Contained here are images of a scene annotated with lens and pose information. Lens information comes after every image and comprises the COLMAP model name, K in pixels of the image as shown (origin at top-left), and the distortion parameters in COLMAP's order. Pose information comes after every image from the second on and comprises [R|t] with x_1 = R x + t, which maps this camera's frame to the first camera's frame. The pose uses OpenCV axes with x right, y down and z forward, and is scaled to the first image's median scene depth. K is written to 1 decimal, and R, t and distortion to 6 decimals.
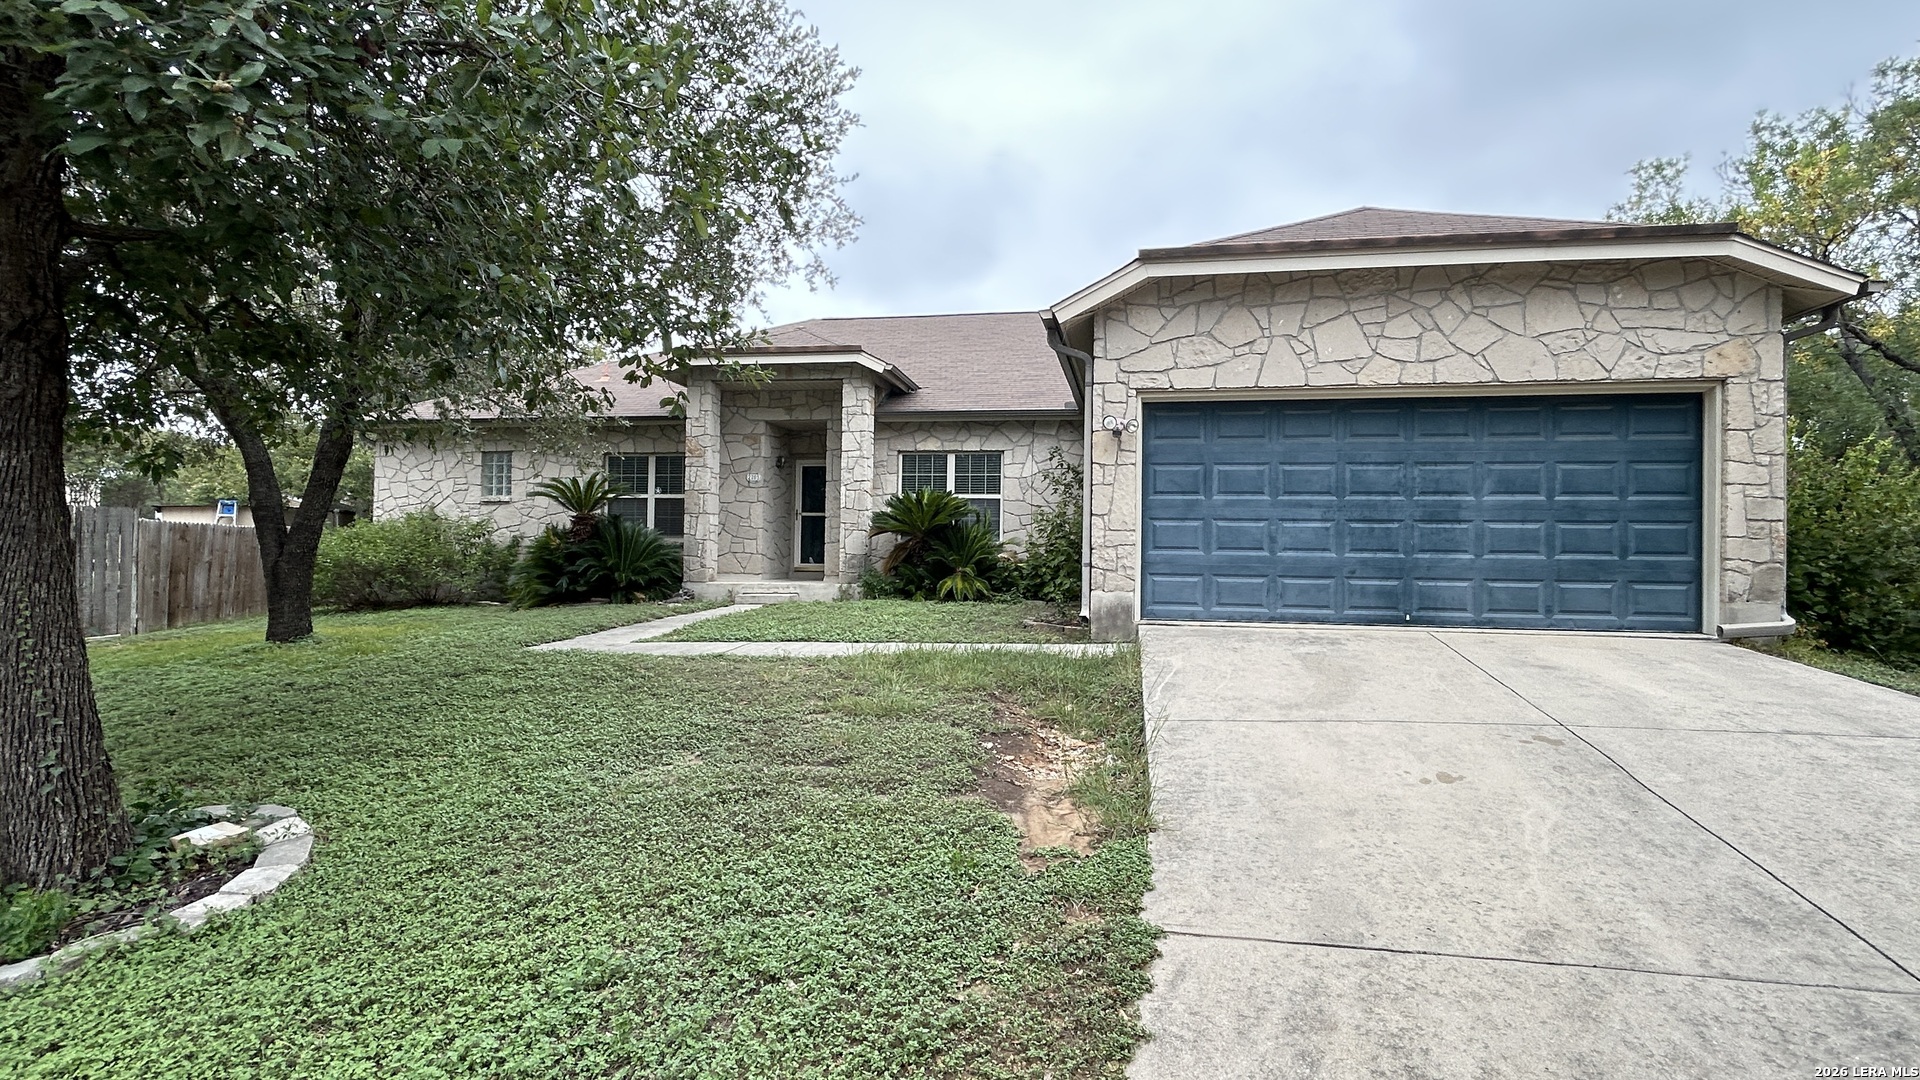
lens RADIAL K [[890.2, 0, 962.0], [0, 890.2, 544.9], [0, 0, 1]] dist [-0.002557, -0.000335]
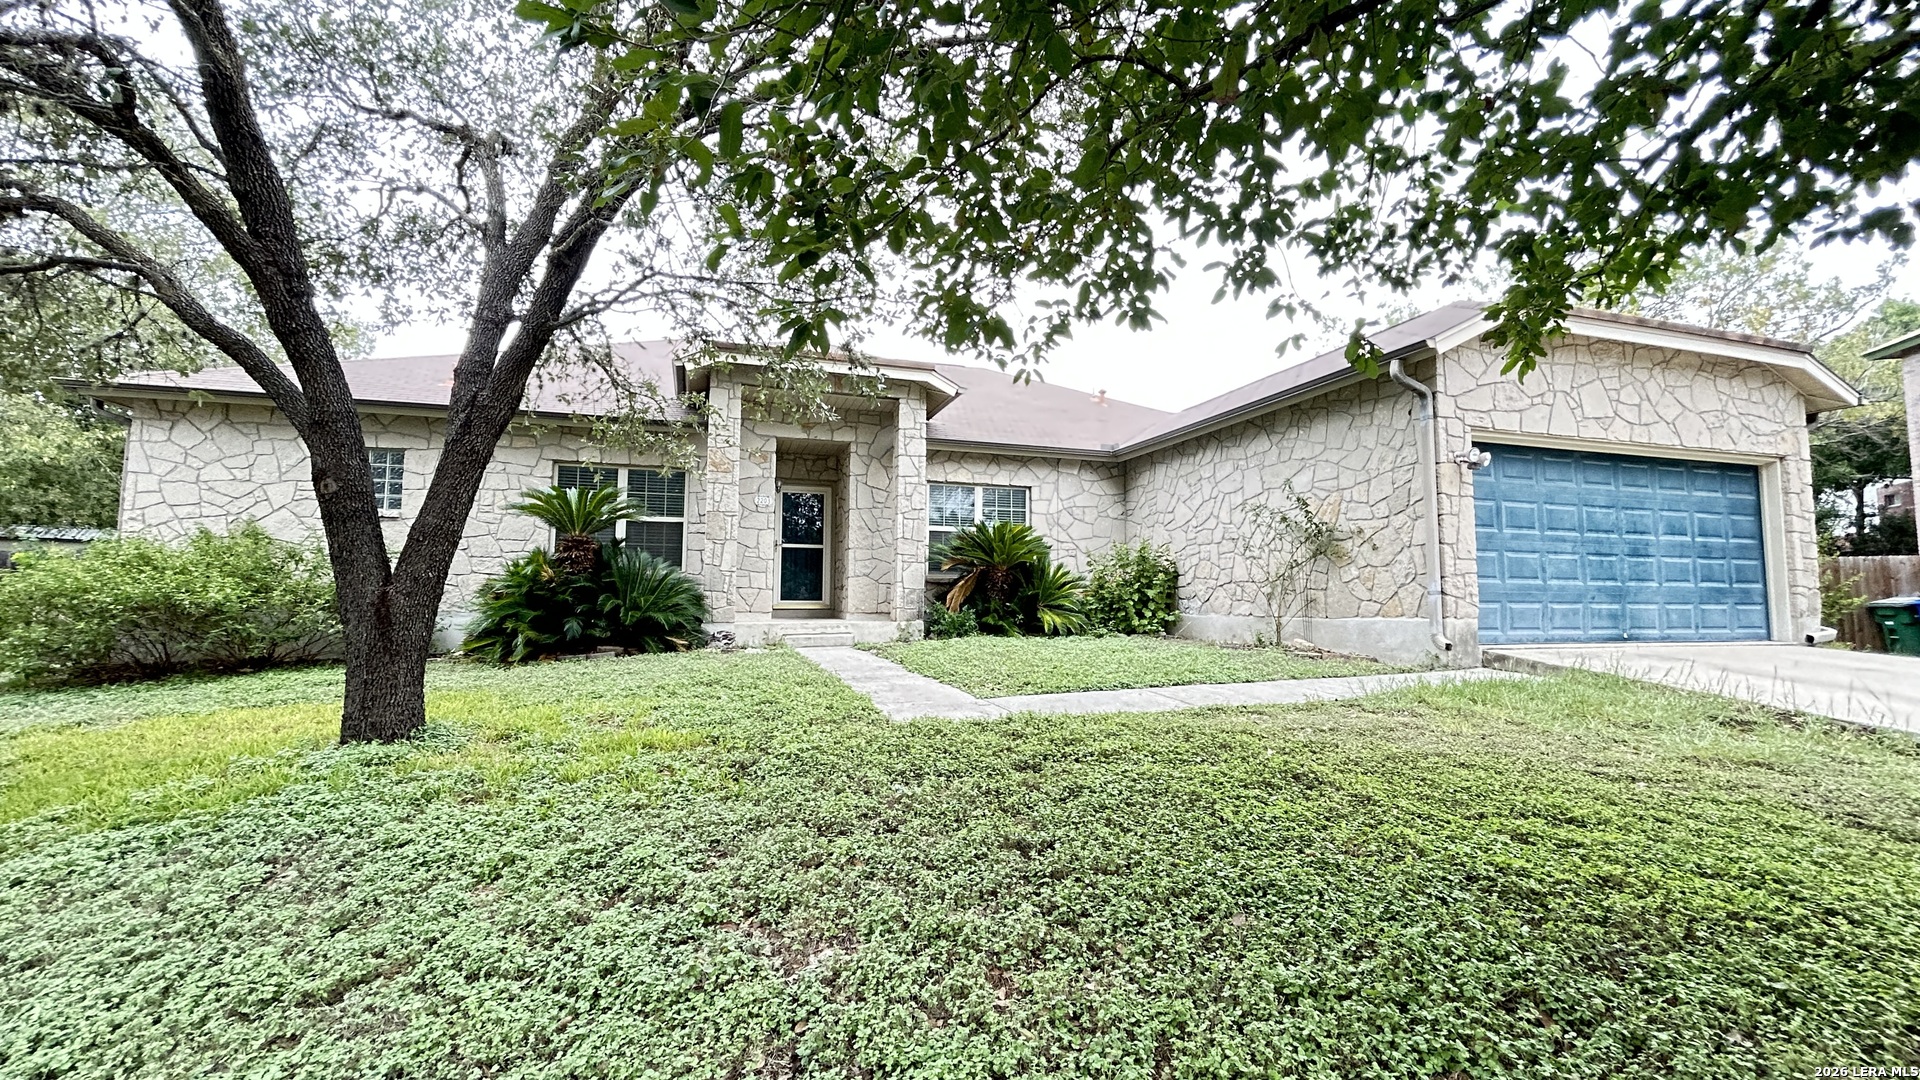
lens RADIAL K [[773.9, 0, 960.1], [0, 773.9, 537.0], [0, 0, 1]] dist [0.001353, 0.000307]
pose [[0.893851, 0.030040, 0.447356, -0.748572], [-0.000560, 0.997827, -0.065886, 0.017875], [-0.448363, 0.058641, 0.891926, 0.454104]]
